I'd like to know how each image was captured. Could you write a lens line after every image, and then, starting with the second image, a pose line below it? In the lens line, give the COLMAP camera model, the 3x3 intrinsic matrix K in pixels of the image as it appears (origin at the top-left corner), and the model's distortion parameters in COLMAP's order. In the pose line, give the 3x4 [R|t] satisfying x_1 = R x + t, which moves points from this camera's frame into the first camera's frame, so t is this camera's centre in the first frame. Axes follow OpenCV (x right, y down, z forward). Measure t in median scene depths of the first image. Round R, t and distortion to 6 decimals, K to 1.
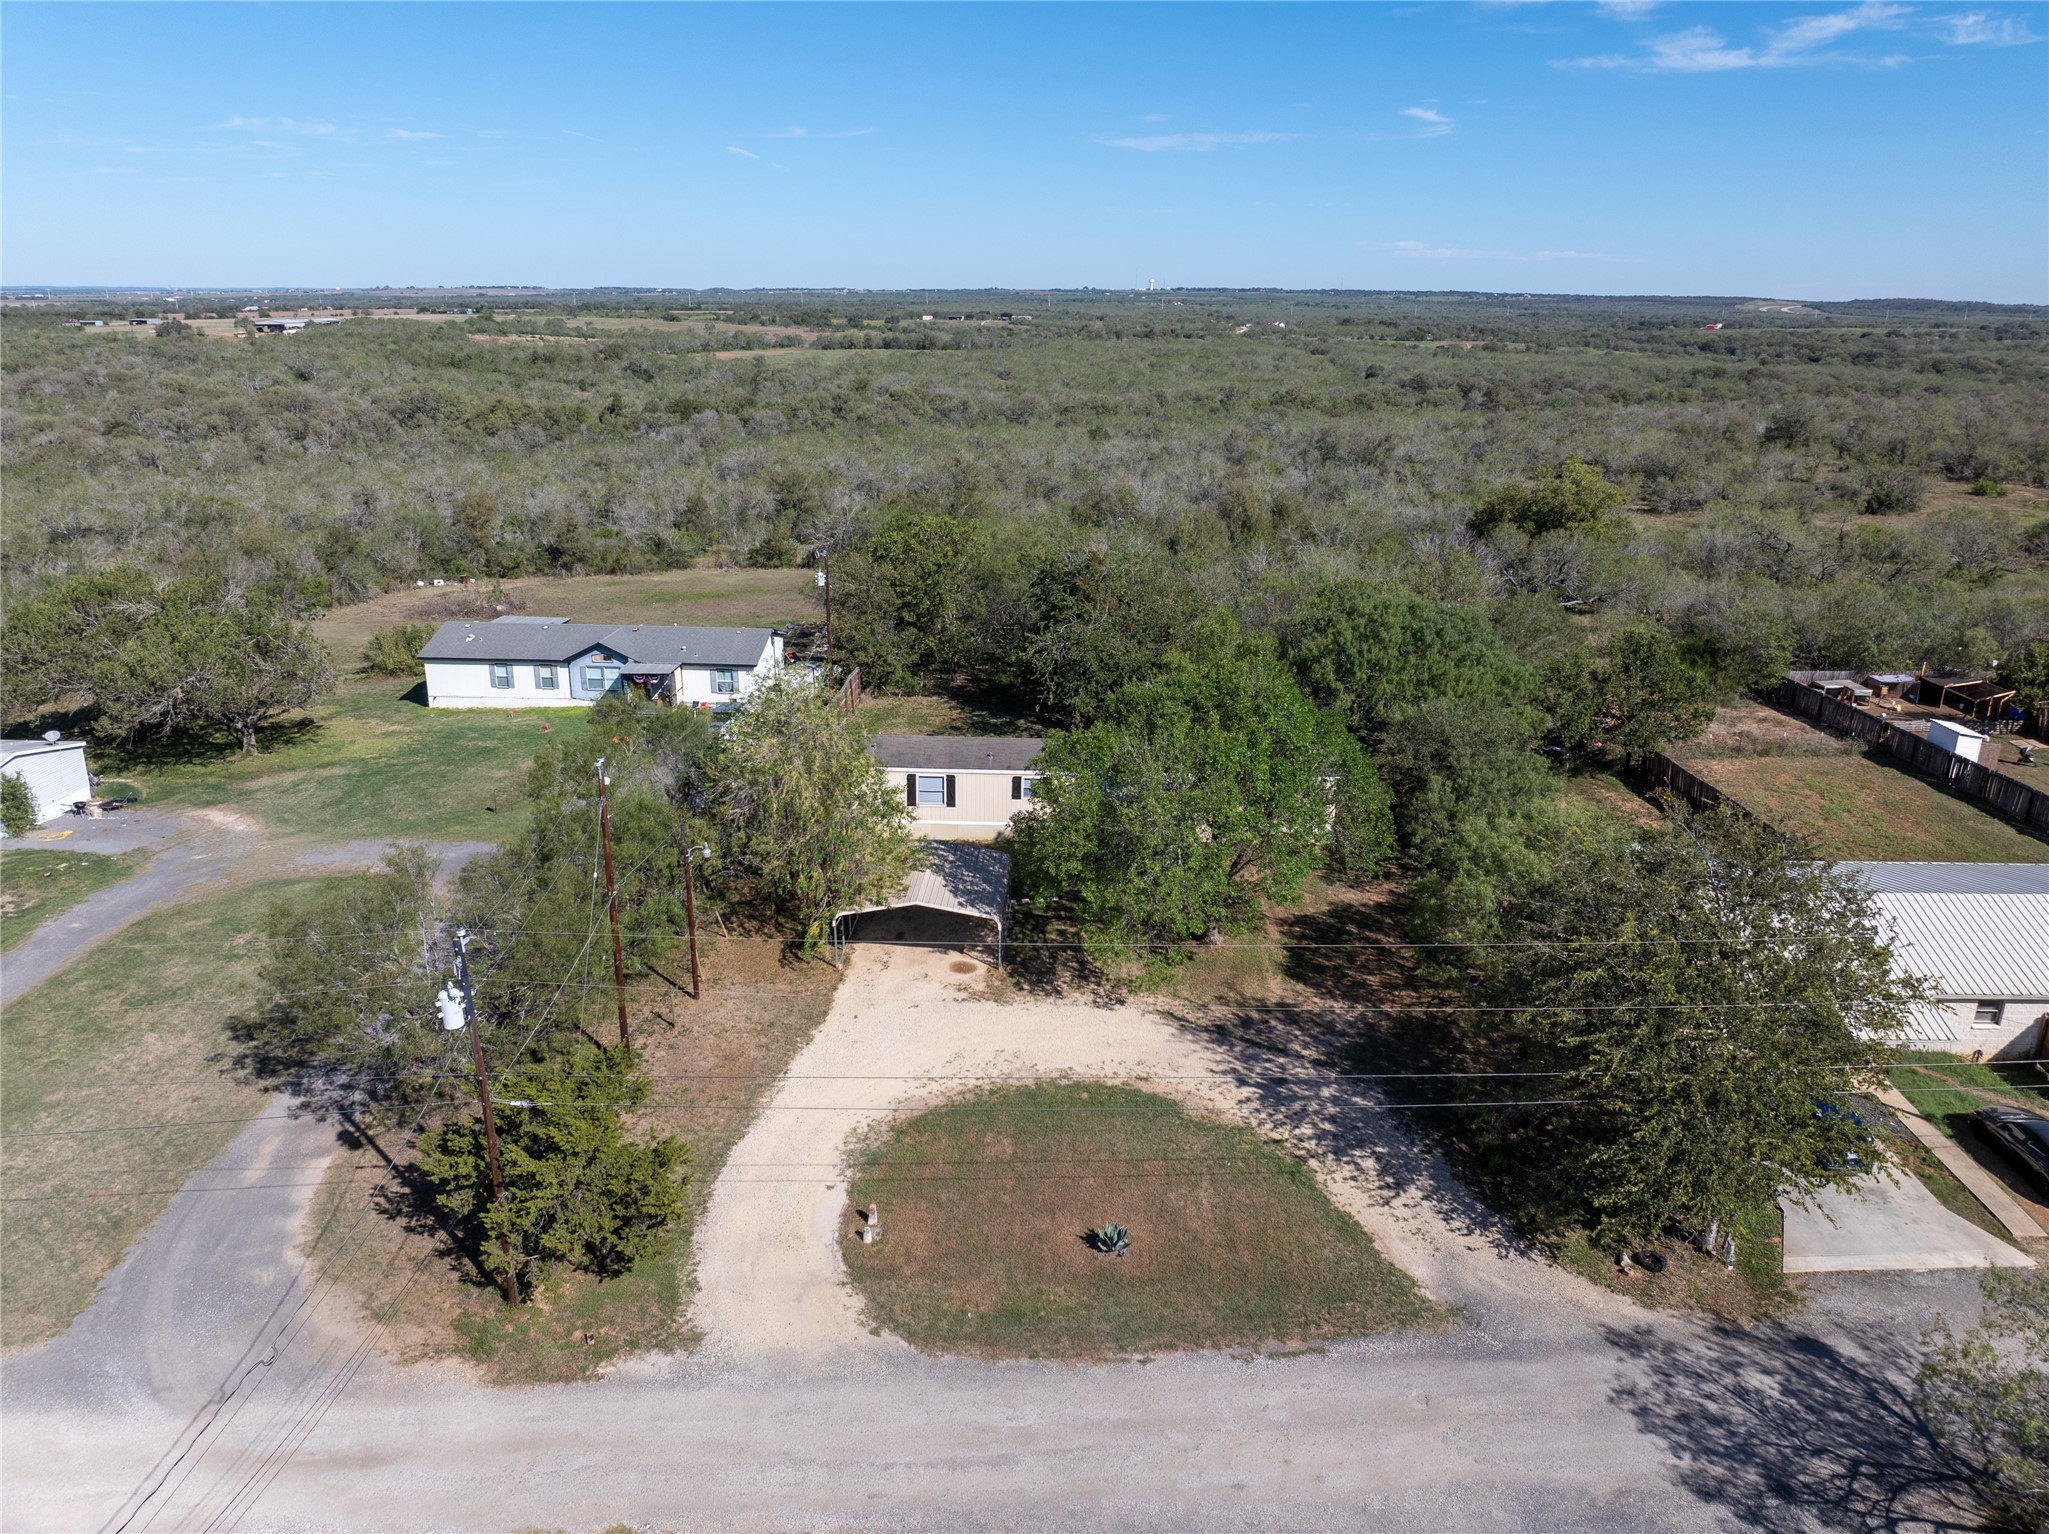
lens RADIAL K [[1414.9, 0, 1024.5], [0, 1414.9, 767.0], [0, 0, 1]] dist [-0.052156, 0.024815]
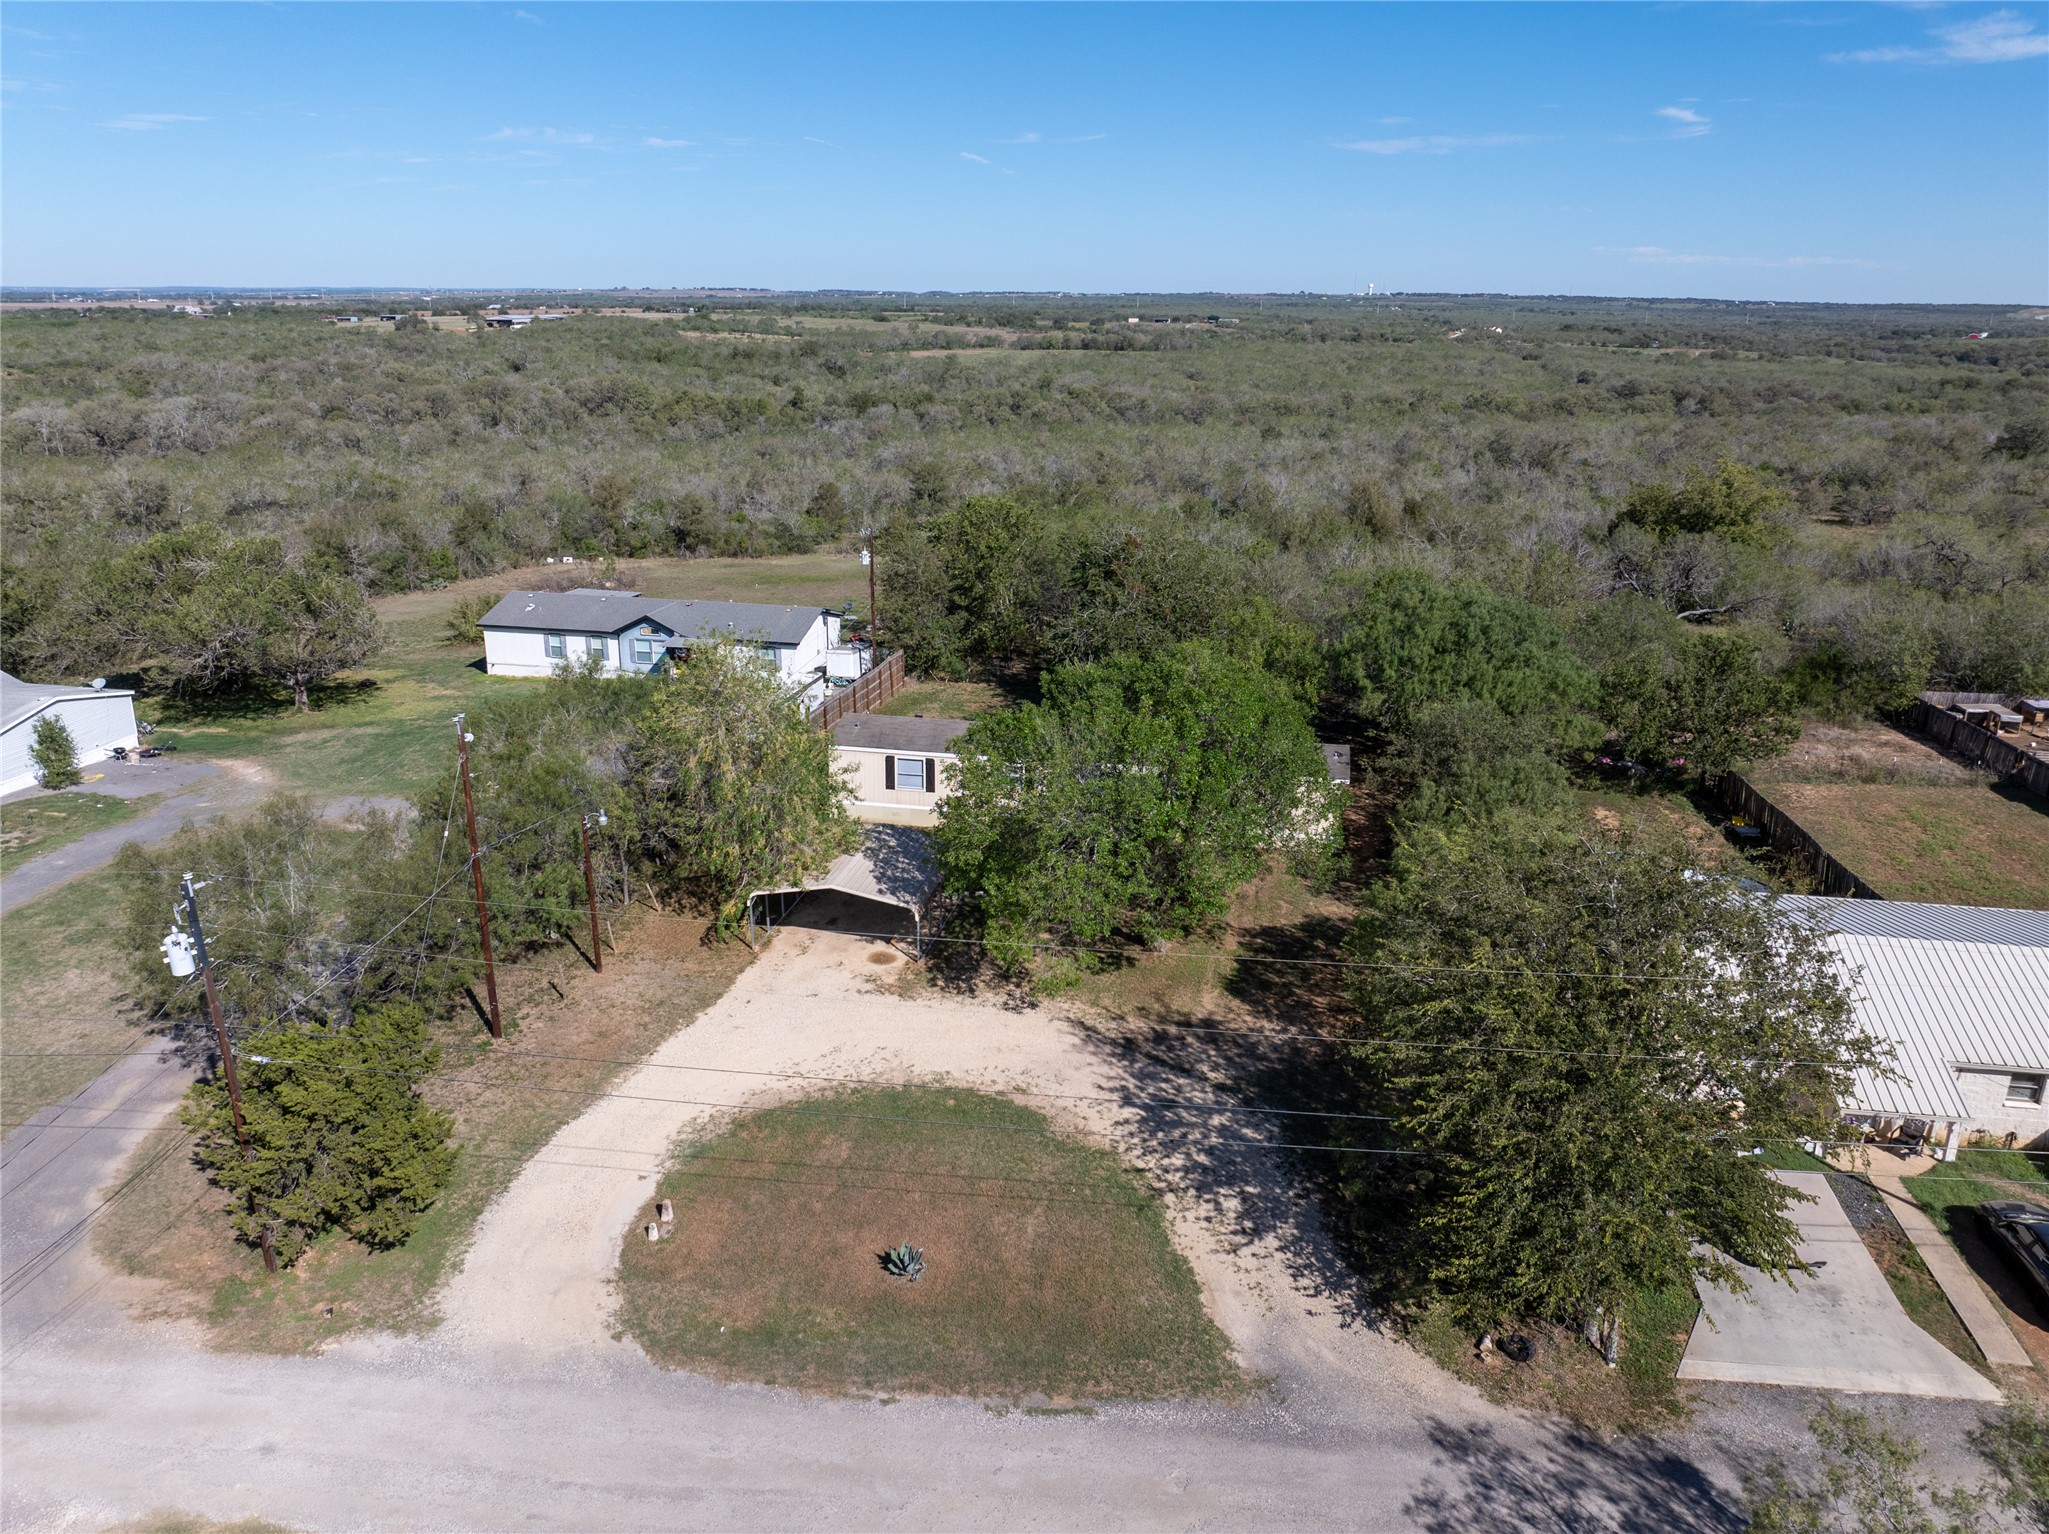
lens RADIAL K [[1414.9, 0, 1024.5], [0, 1414.9, 767.0], [0, 0, 1]] dist [-0.052156, 0.024815]
pose [[0.989912, 0.046303, -0.133907, 0.150005], [-0.046585, 0.998914, 0.001028, 0.007901], [0.133809, 0.005220, 0.990993, 0.068067]]
